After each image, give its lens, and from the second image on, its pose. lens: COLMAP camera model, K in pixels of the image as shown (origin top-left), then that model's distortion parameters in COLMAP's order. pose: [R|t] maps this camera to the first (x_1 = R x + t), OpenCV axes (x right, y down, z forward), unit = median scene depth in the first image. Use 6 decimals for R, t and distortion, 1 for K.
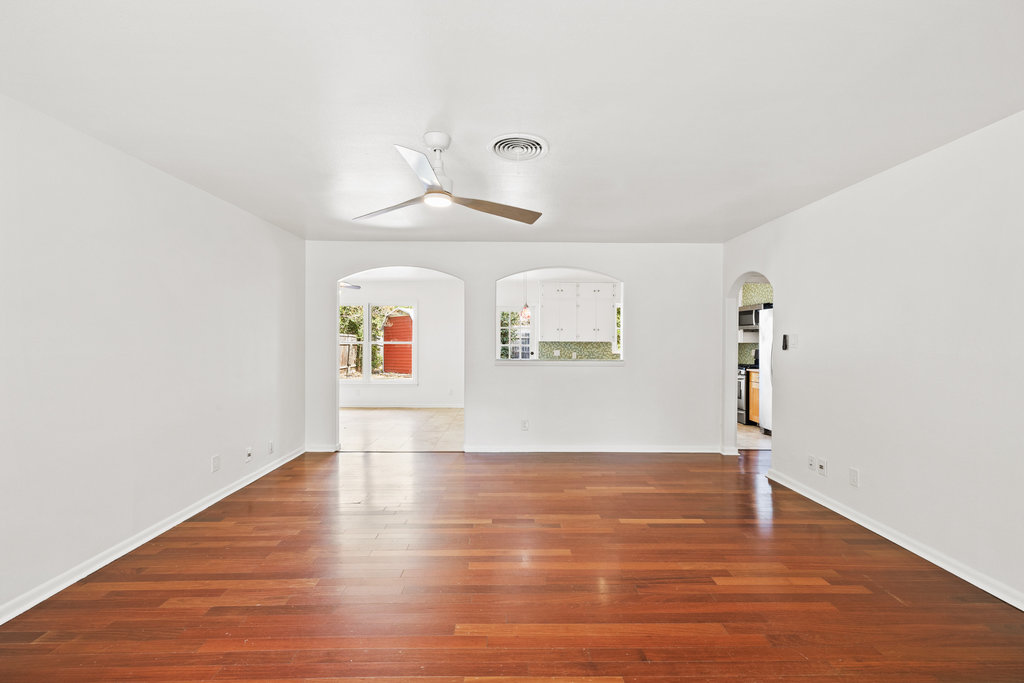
lens RADIAL K [[433.6, 0, 508.6], [0, 433.6, 337.5], [0, 0, 1]] dist [0.001208, 0.001077]
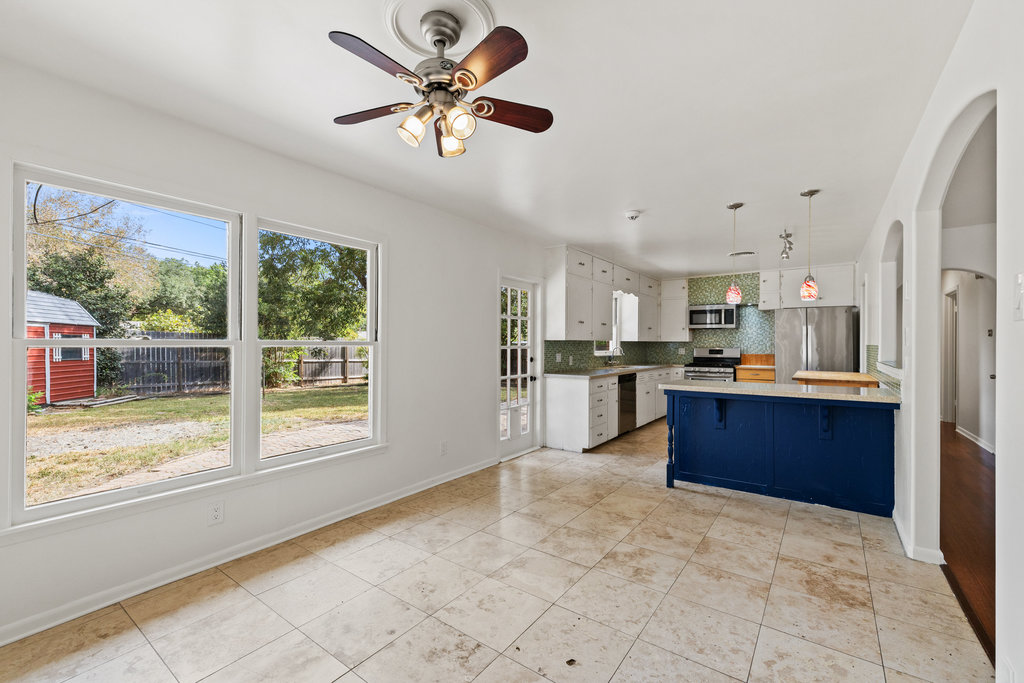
lens RADIAL K [[433.6, 0, 513.5], [0, 433.6, 340.9], [0, 0, 1]] dist [0.001208, 0.001077]
pose [[0.593474, 0.000061, 0.804853, -0.976086], [-0.001748, 0.999998, 0.001213, 0.019374], [-0.804852, -0.002127, 0.593472, 1.392662]]
